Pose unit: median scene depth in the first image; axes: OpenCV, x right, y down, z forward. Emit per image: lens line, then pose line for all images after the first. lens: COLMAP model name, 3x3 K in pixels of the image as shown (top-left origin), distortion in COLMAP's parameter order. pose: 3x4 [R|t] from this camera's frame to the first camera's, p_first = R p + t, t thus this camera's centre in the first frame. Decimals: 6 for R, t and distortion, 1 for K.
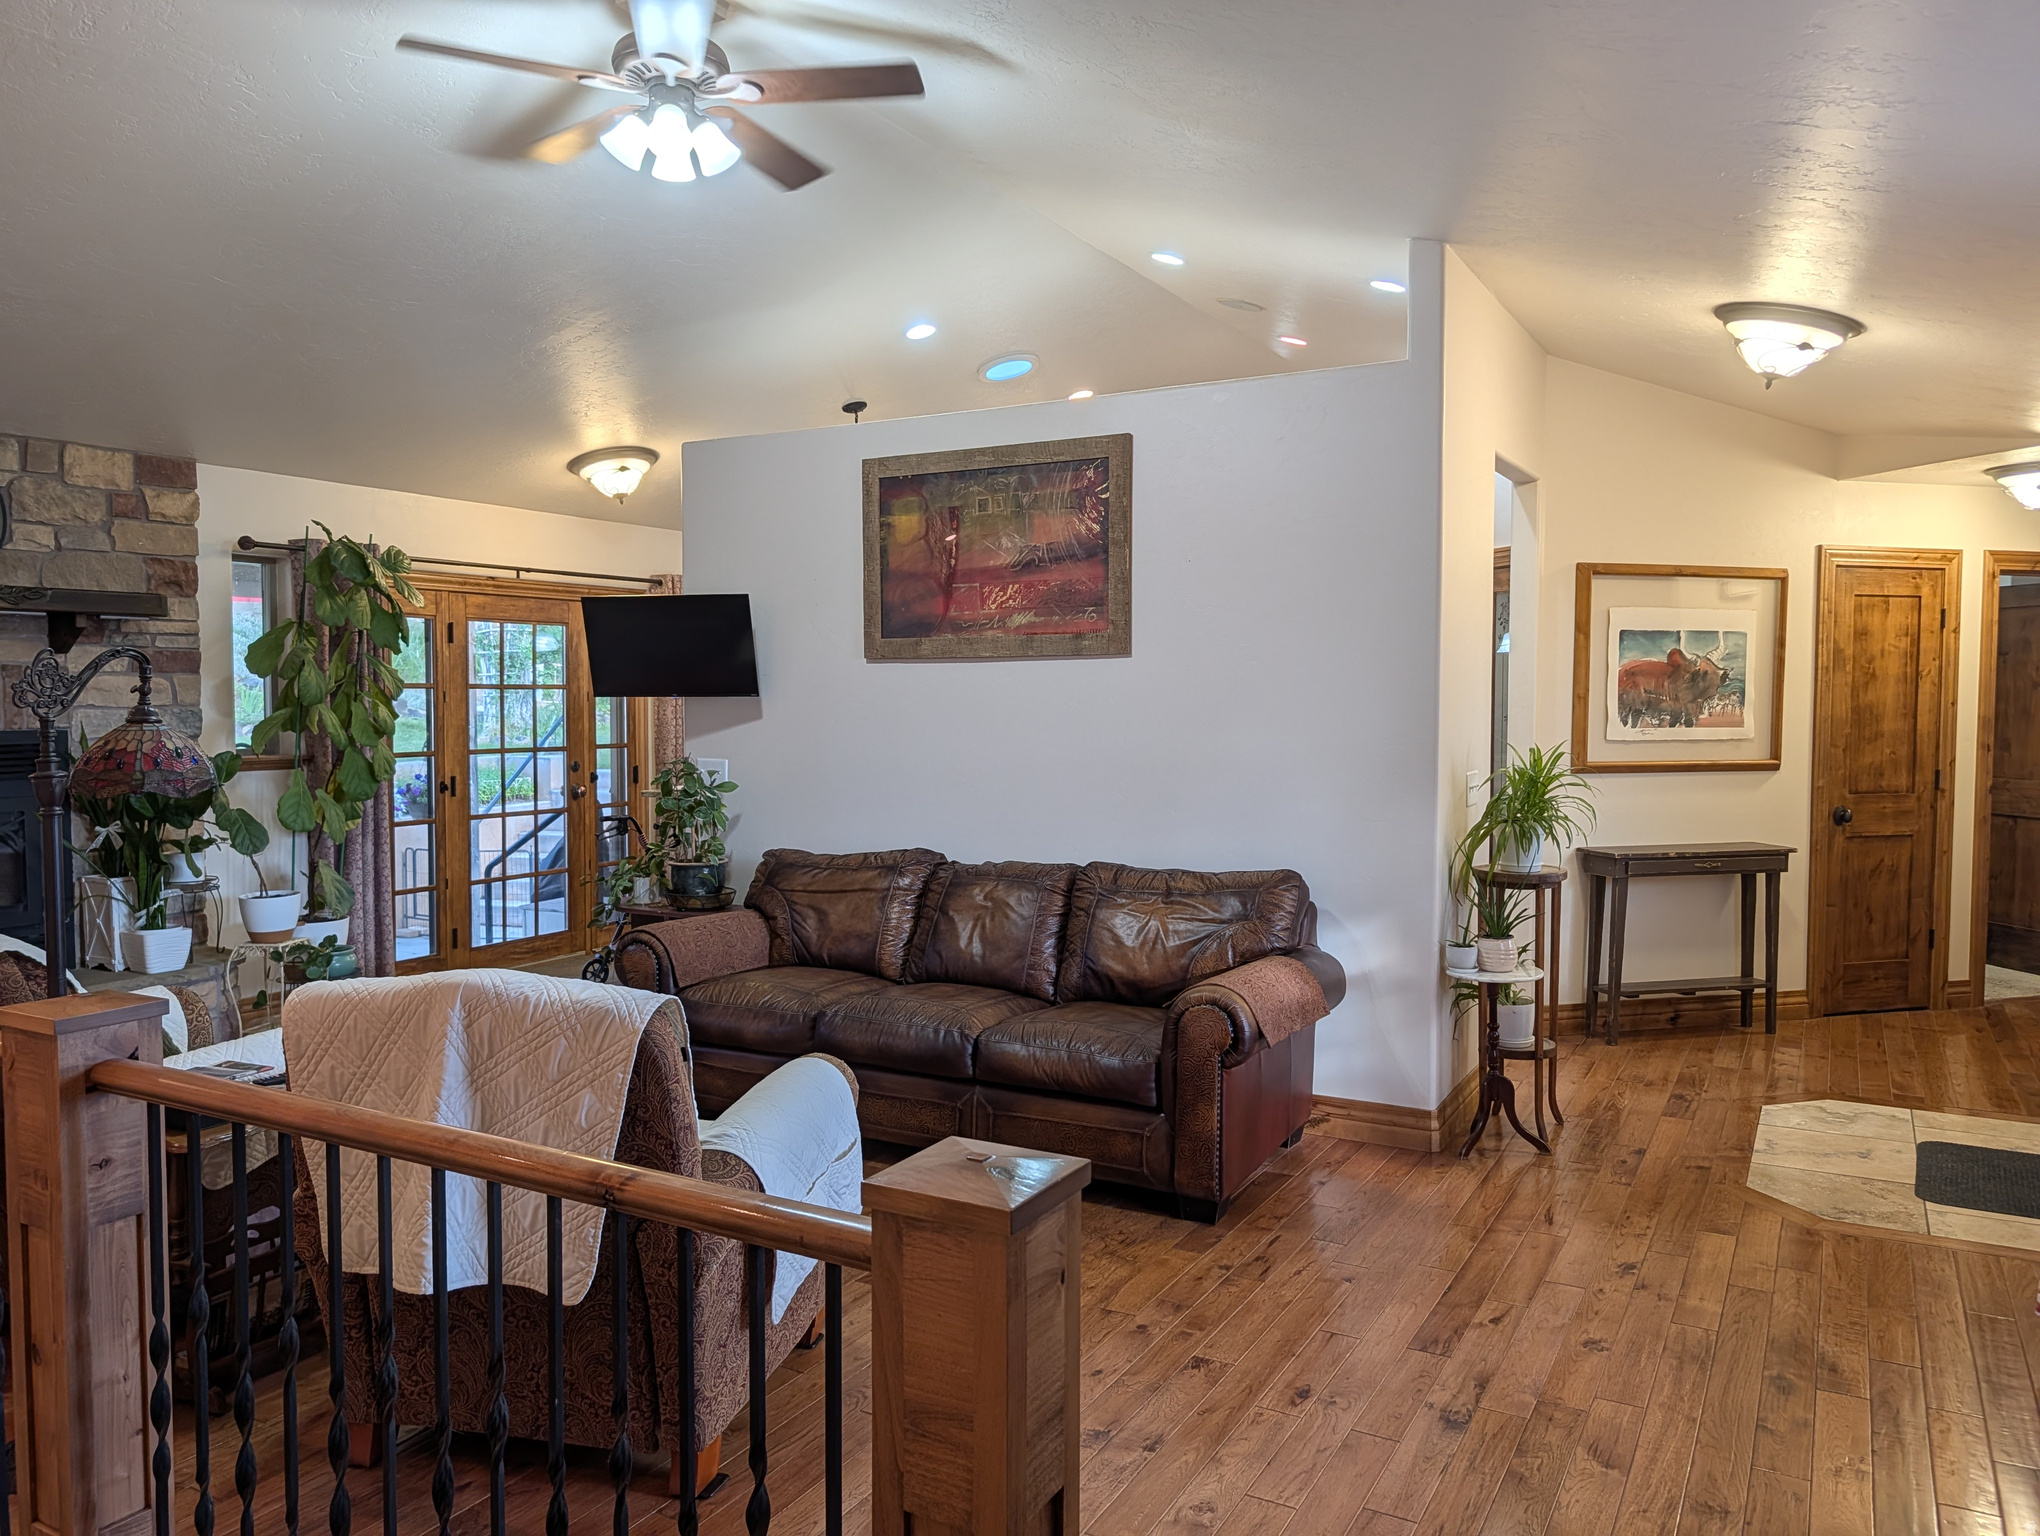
lens RADIAL K [[1415.3, 0, 1052.4], [0, 1415.3, 776.9], [0, 0, 1]] dist [0.037549, -0.038674]
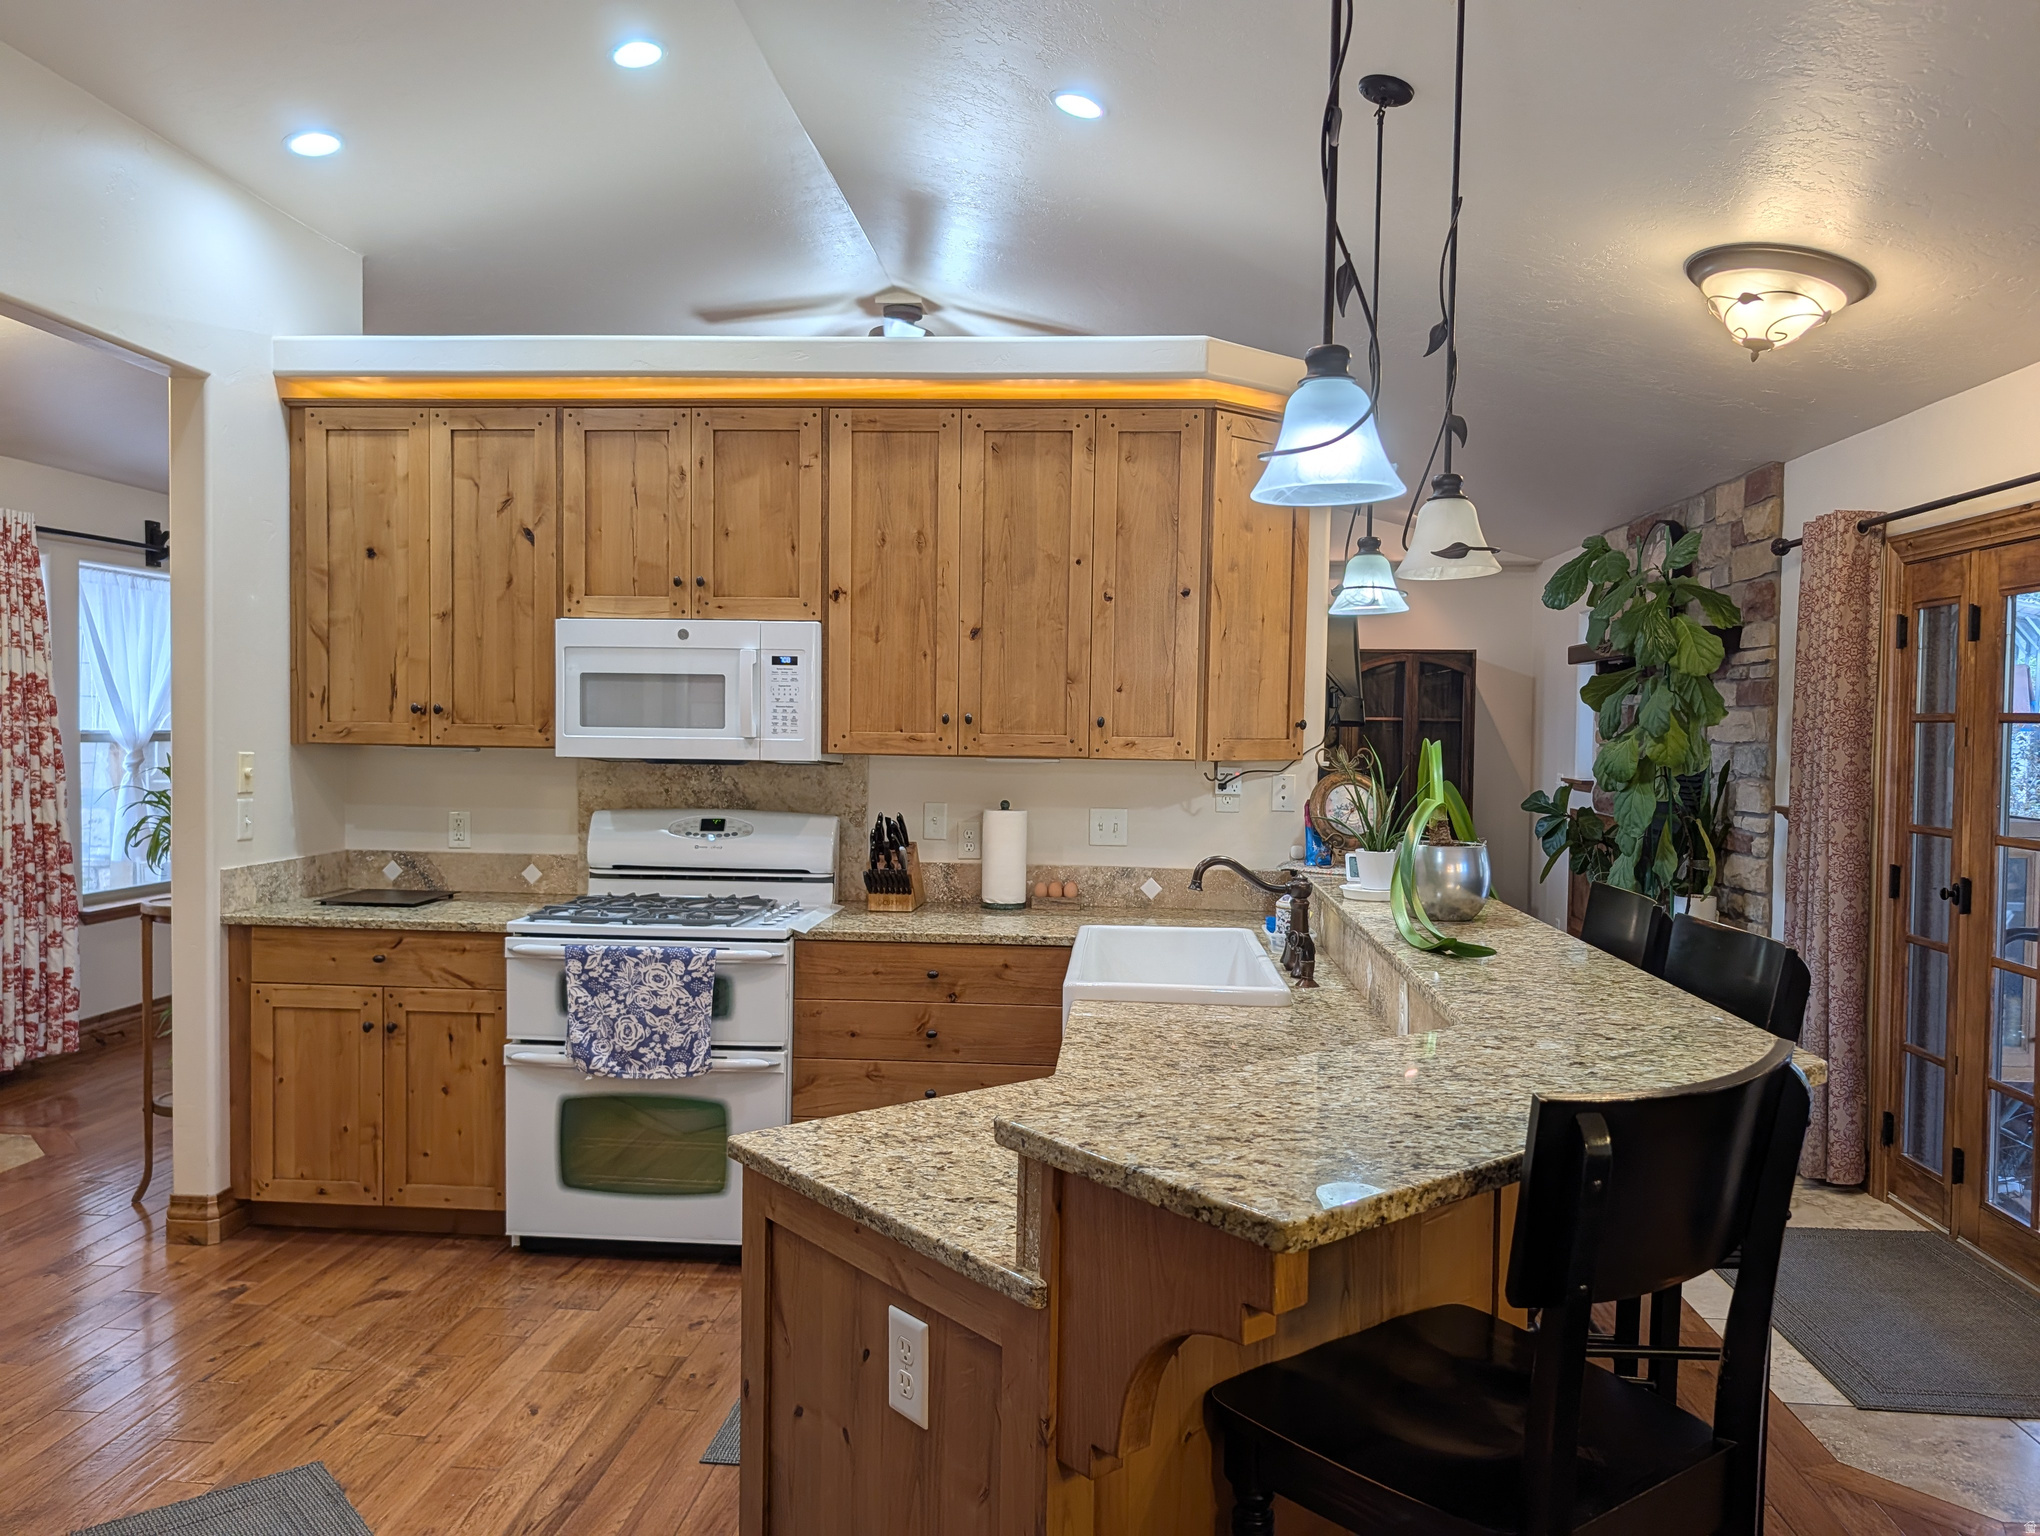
lens RADIAL K [[1415.3, 0, 1052.4], [0, 1415.3, 776.9], [0, 0, 1]] dist [0.037549, -0.038674]
pose [[-0.902031, 0.002649, -0.431663, 0.147259], [-0.042150, 0.994662, 0.094183, -0.077986], [0.429608, 0.103151, -0.897105, 1.345220]]
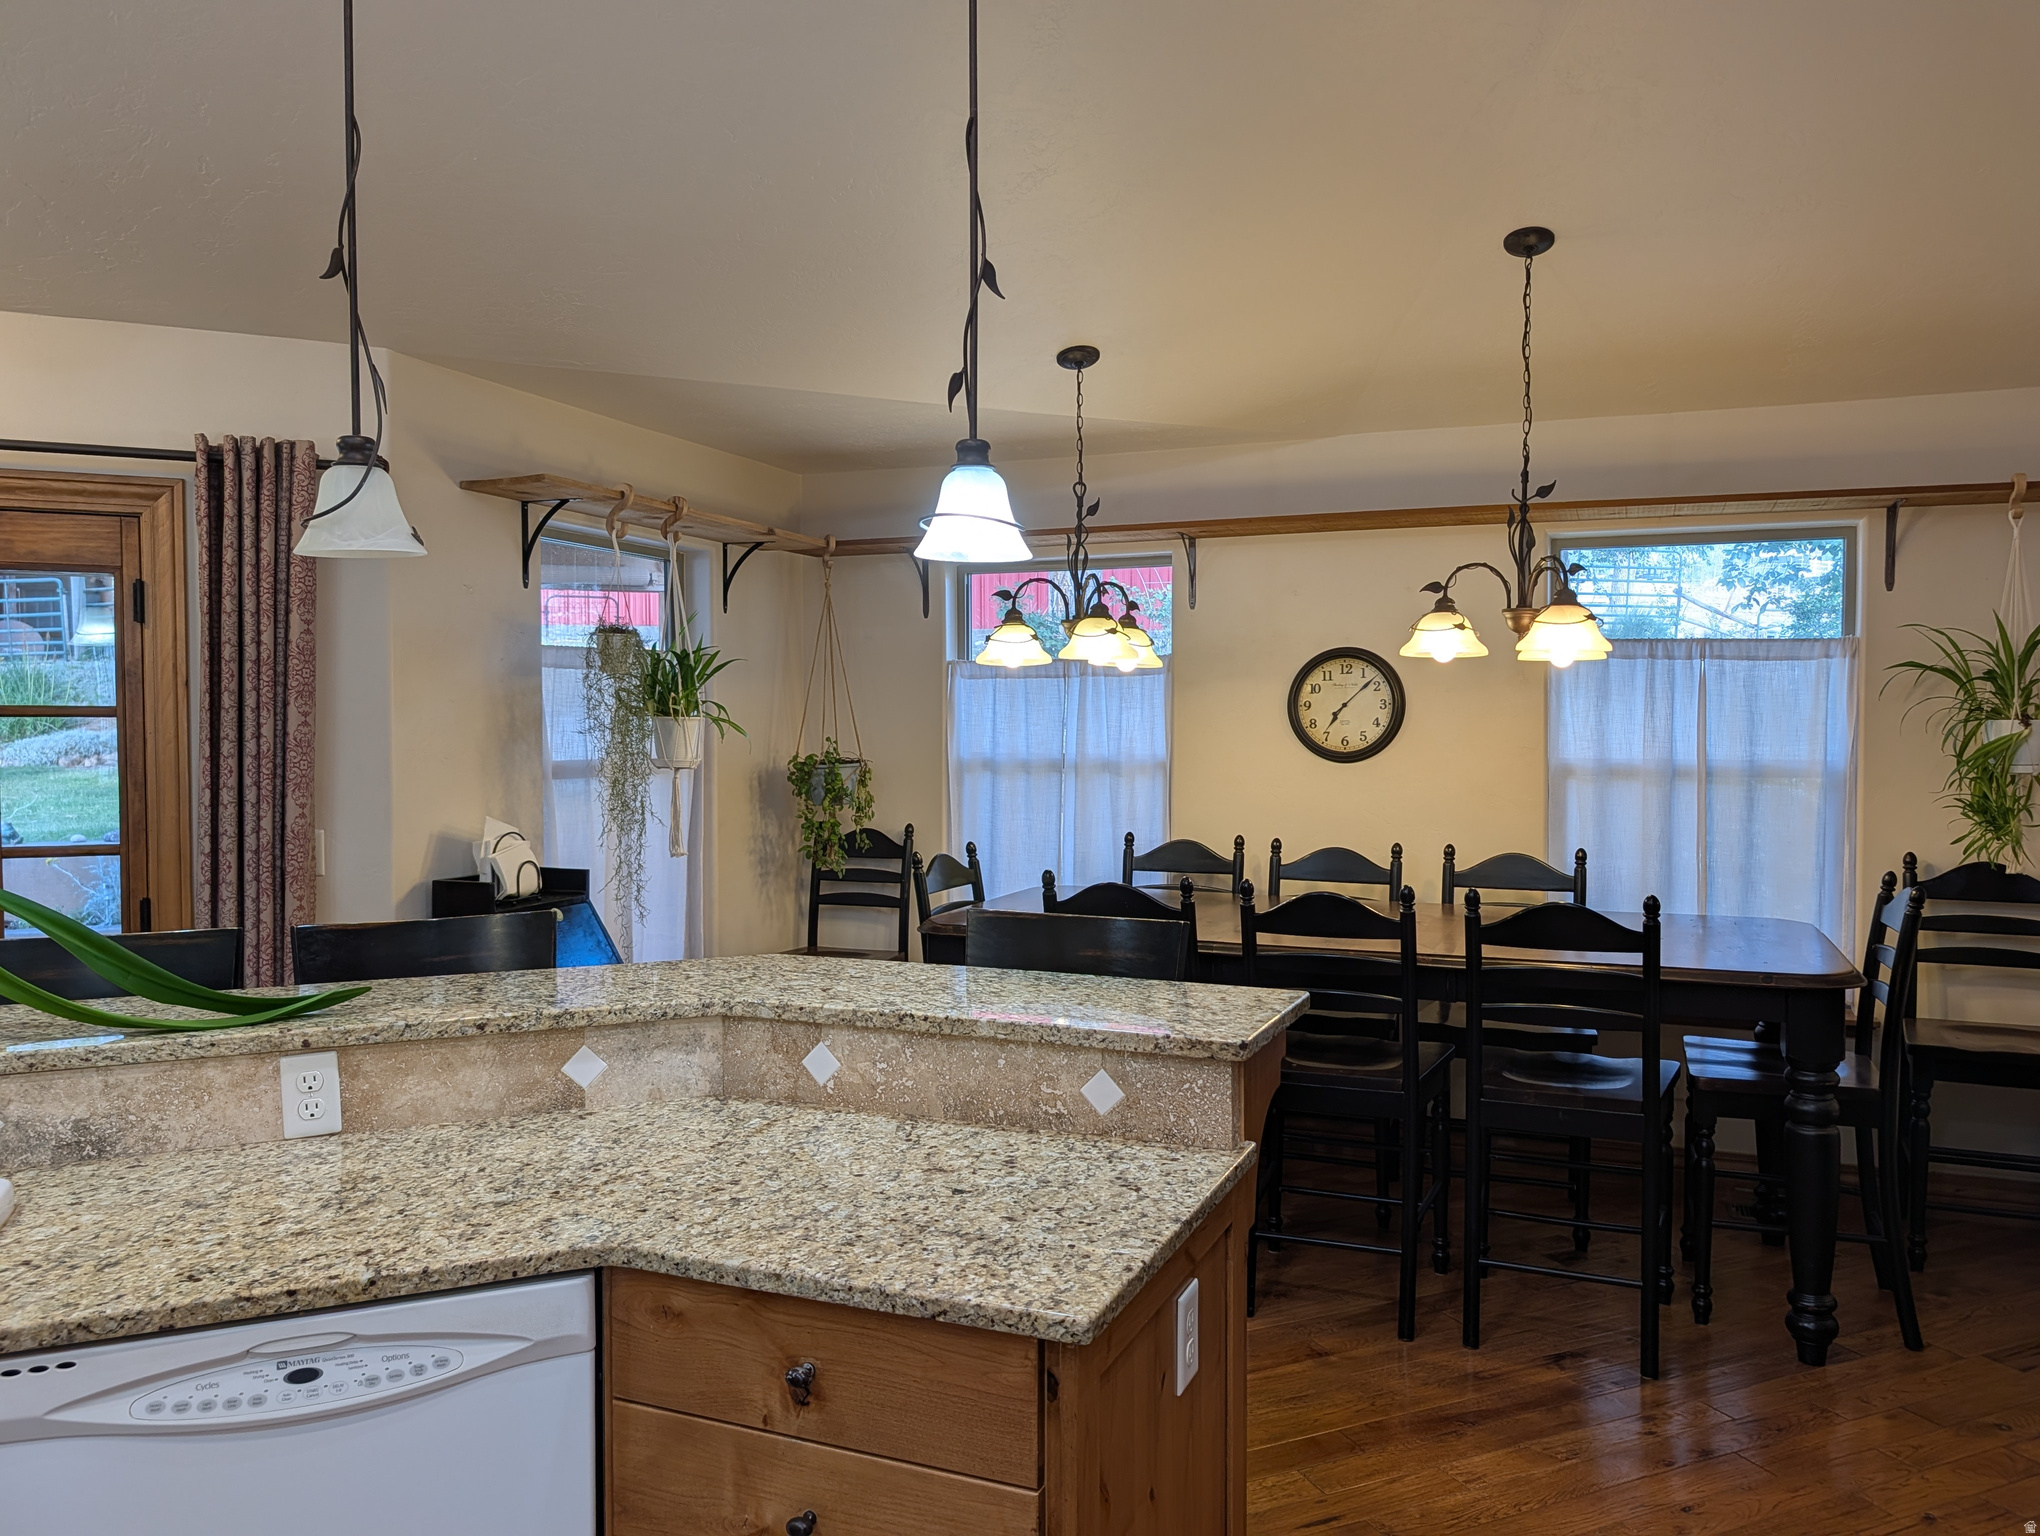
lens RADIAL K [[1415.3, 0, 1052.4], [0, 1415.3, 776.9], [0, 0, 1]] dist [0.037549, -0.038674]
pose [[0.789203, 0.021774, -0.613747, 0.196615], [-0.037003, 0.999242, -0.012130, -0.057147], [0.613017, 0.032283, 0.789410, 0.966345]]
